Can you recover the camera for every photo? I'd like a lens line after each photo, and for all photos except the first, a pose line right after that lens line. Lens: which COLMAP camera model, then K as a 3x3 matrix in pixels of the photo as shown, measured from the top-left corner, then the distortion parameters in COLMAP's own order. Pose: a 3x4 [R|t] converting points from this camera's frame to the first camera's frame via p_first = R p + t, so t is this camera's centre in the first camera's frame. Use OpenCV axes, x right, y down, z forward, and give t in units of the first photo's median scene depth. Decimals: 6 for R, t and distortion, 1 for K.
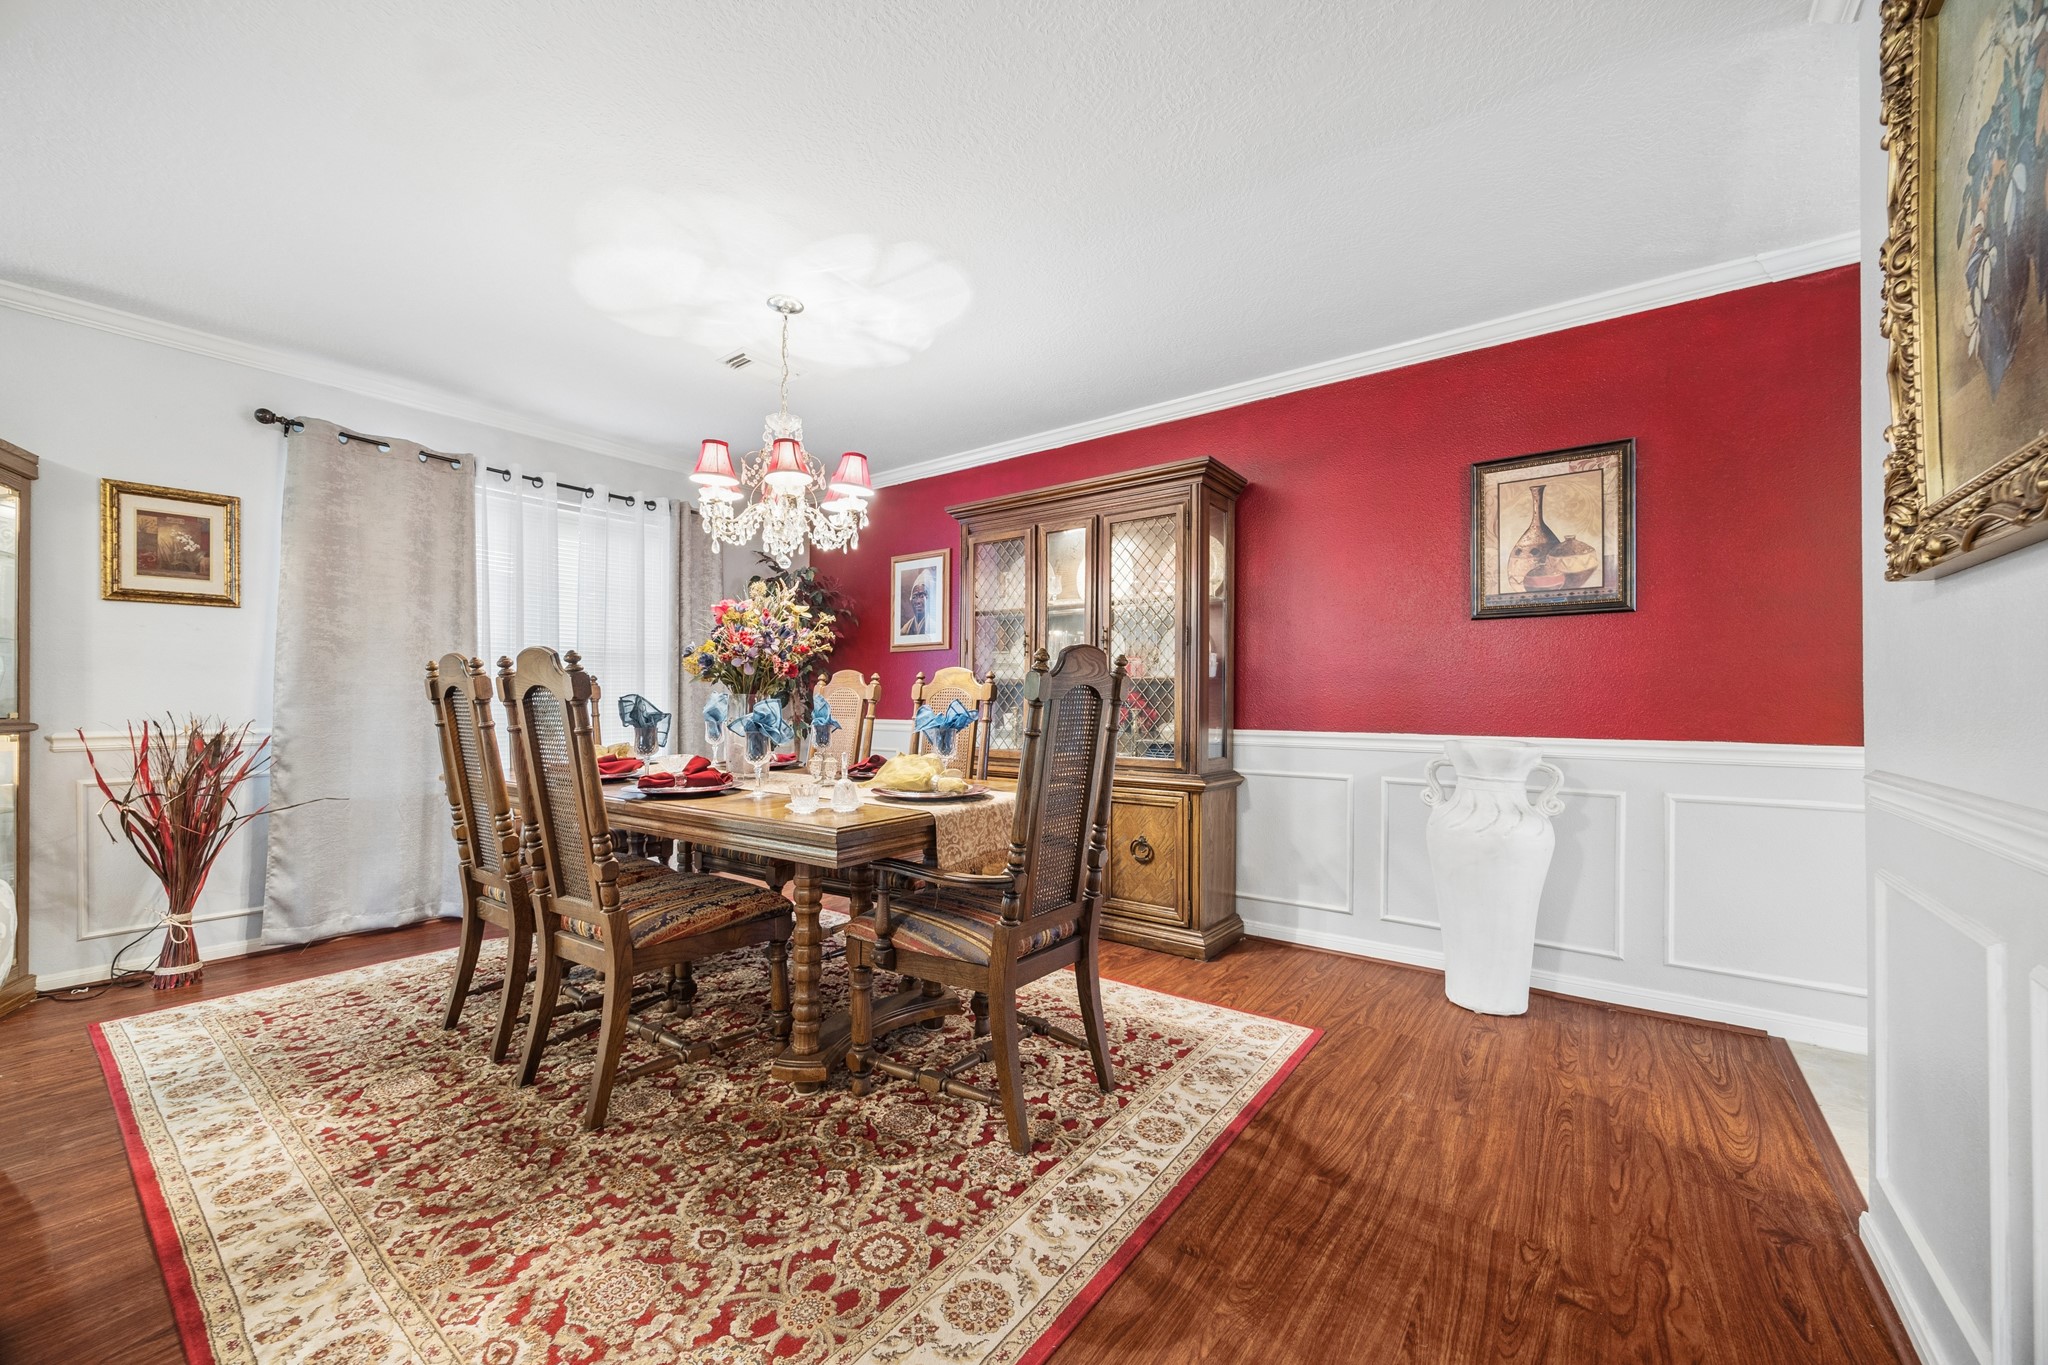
lens RADIAL K [[785.1, 0, 1021.0], [0, 785.1, 693.2], [0, 0, 1]] dist [-0.001752, 0.000241]
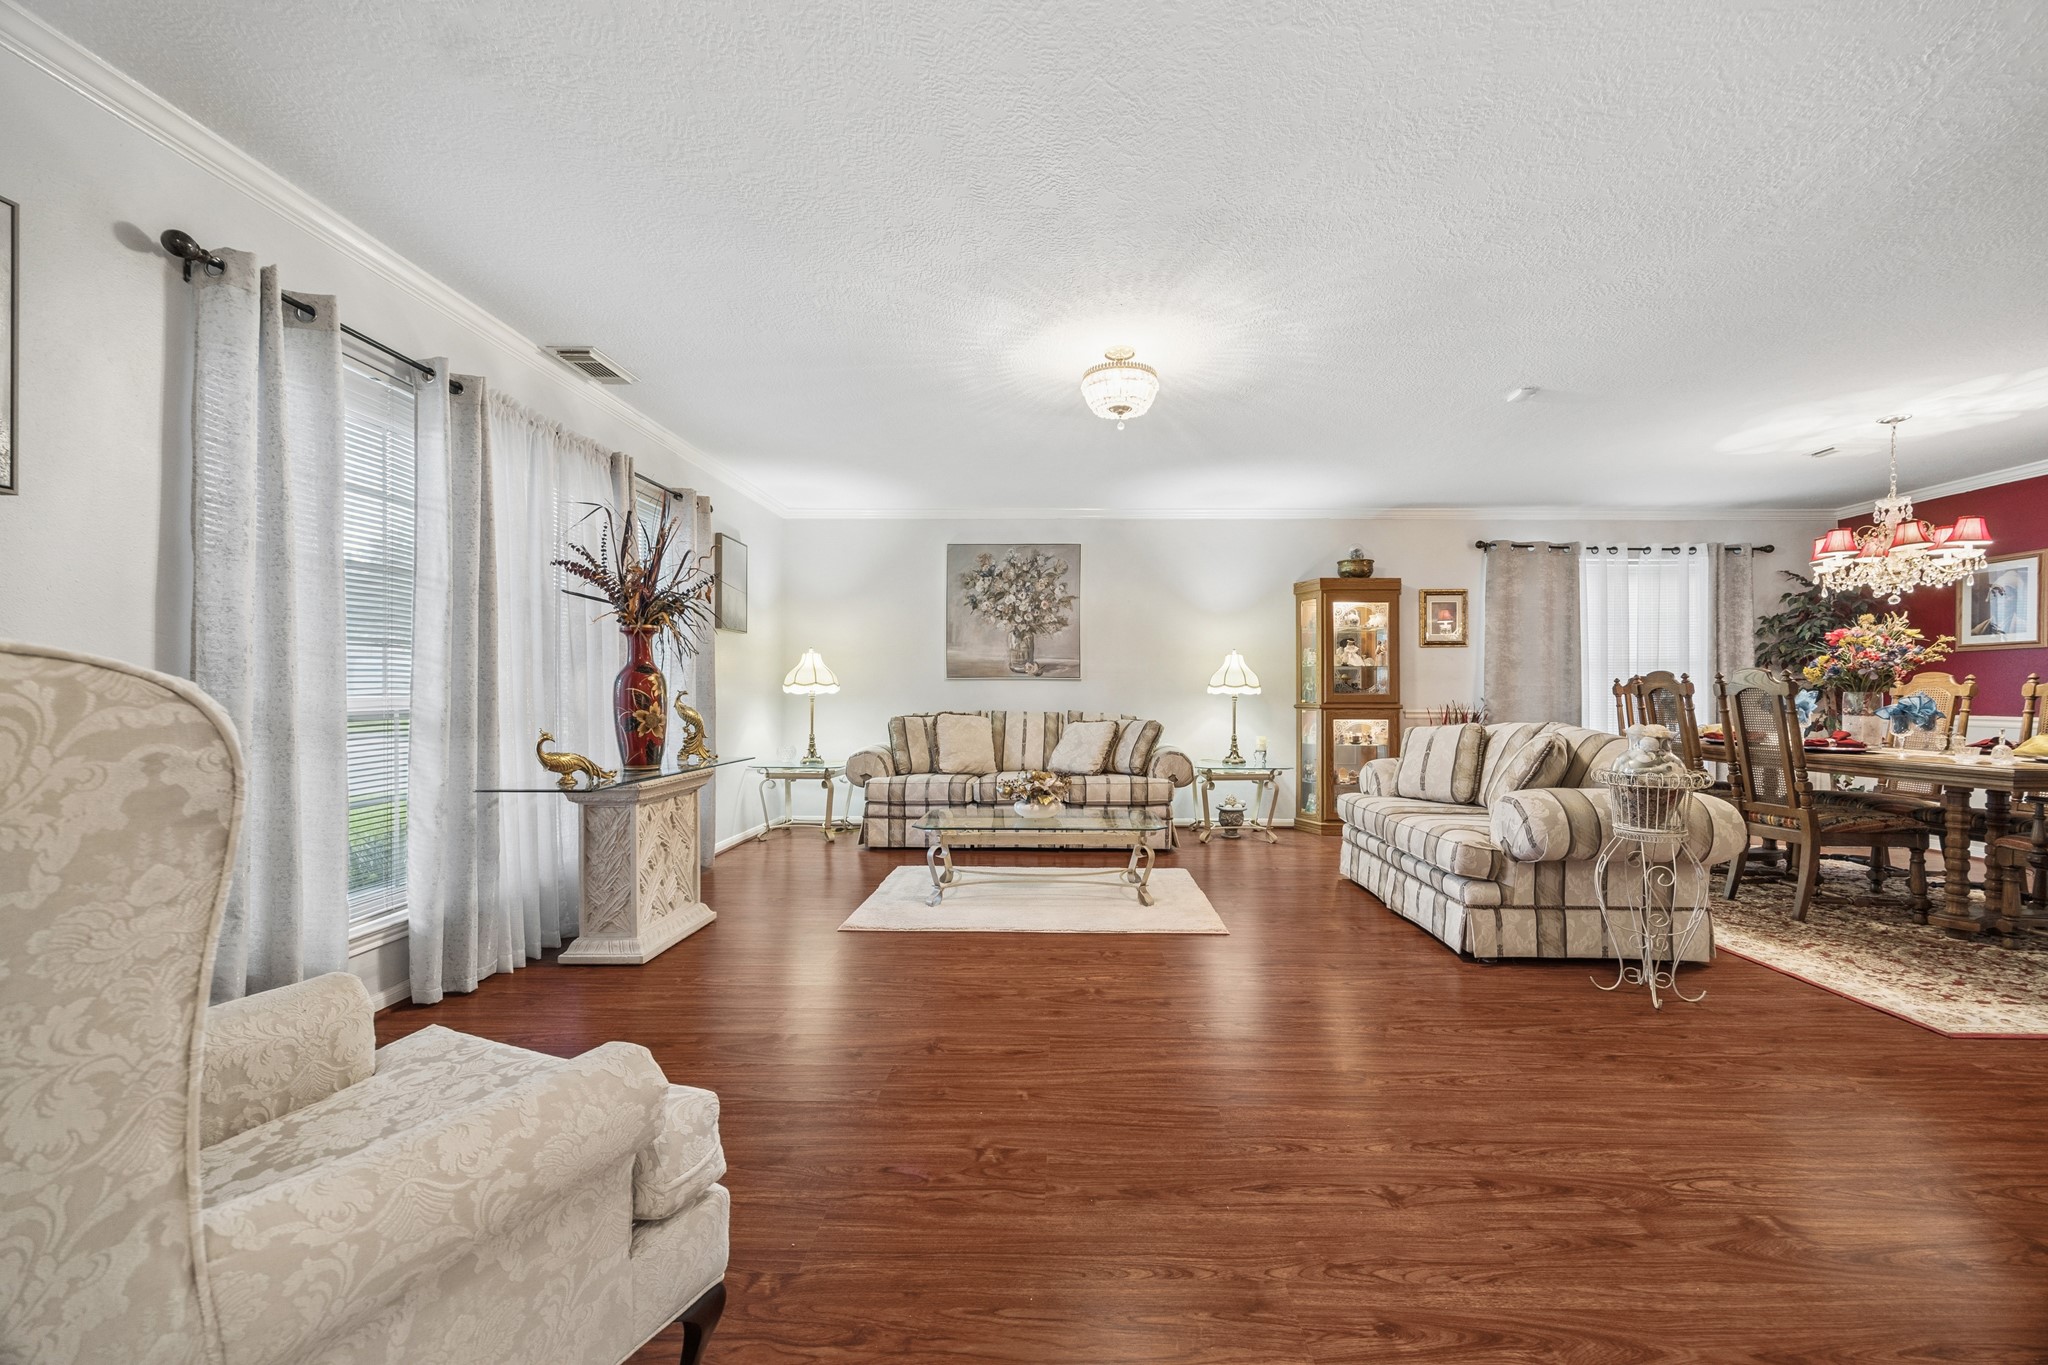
lens RADIAL K [[785.1, 0, 1036.0], [0, 785.1, 693.0], [0, 0, 1]] dist [-0.001752, 0.000241]
pose [[0.576508, 0.003310, -0.817085, -0.030888], [0.000512, 0.999990, 0.004412, -0.003843], [0.817092, -0.002962, 0.576500, -0.874171]]
